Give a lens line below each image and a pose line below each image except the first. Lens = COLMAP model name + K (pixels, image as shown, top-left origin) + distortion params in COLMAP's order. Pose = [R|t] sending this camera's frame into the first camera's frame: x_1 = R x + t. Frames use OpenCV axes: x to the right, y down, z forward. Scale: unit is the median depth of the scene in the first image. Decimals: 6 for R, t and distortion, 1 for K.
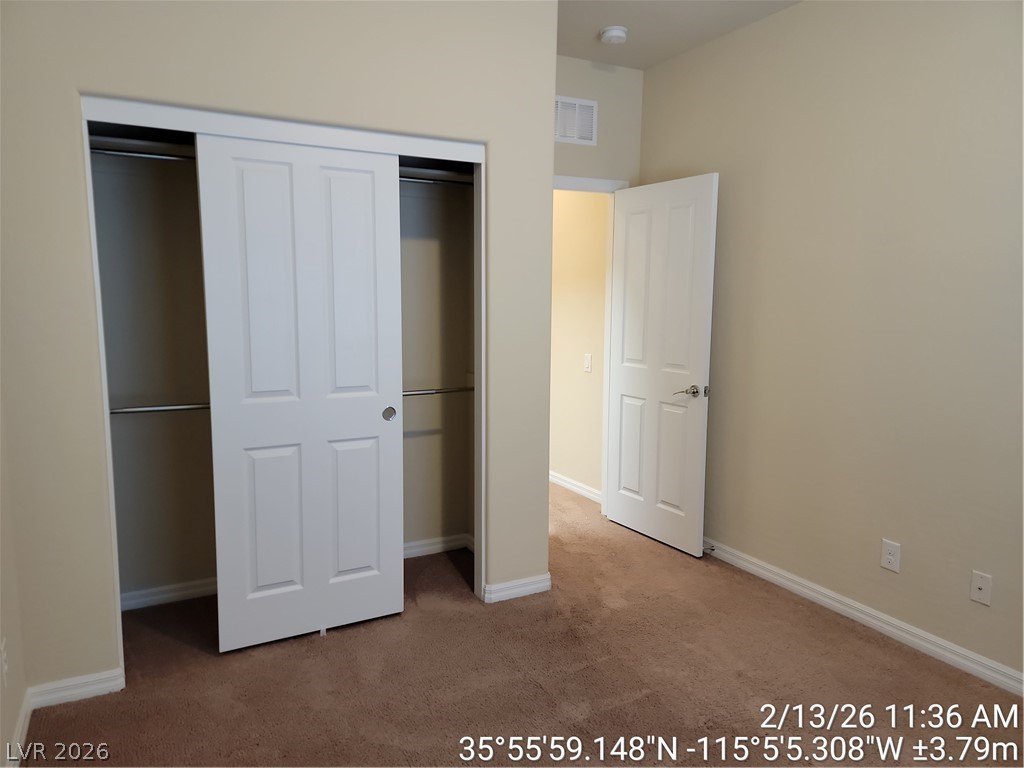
lens RADIAL K [[705.2, 0, 501.8], [0, 705.2, 384.5], [0, 0, 1]] dist [0.092425, -0.075660]
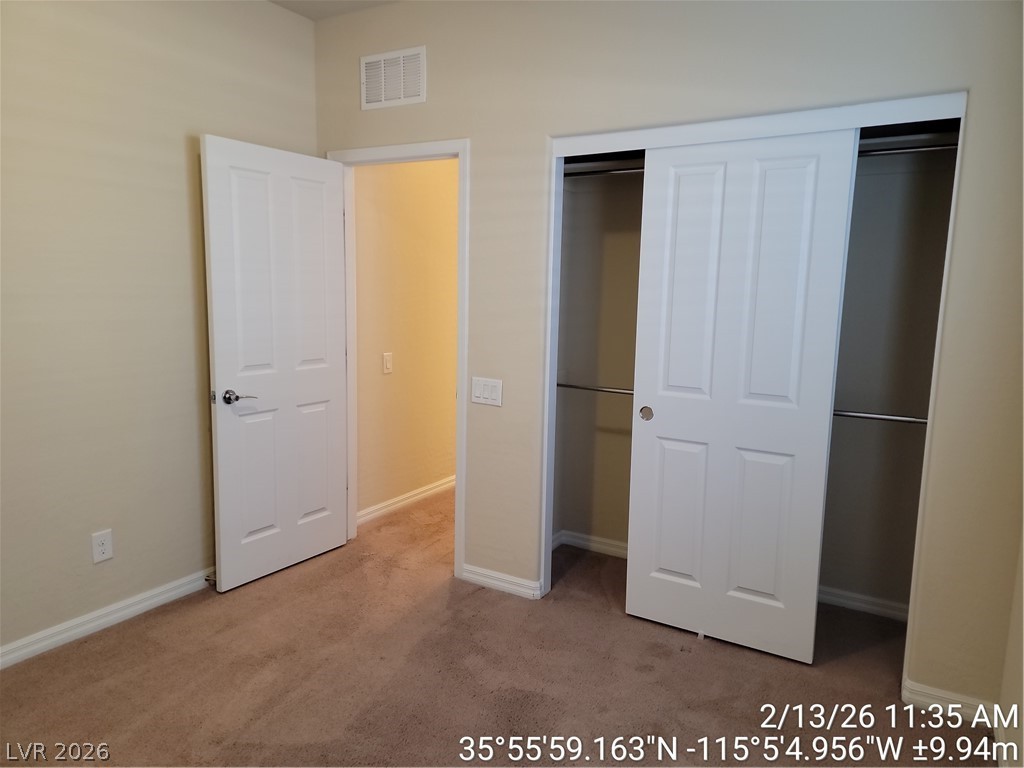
lens RADIAL K [[705.2, 0, 501.8], [0, 705.2, 384.5], [0, 0, 1]] dist [0.092425, -0.075660]
pose [[0.504240, 0.122194, -0.854875, 0.413170], [-0.127869, 0.989591, 0.066027, -0.026977], [0.854044, 0.076018, 0.514616, 0.234121]]
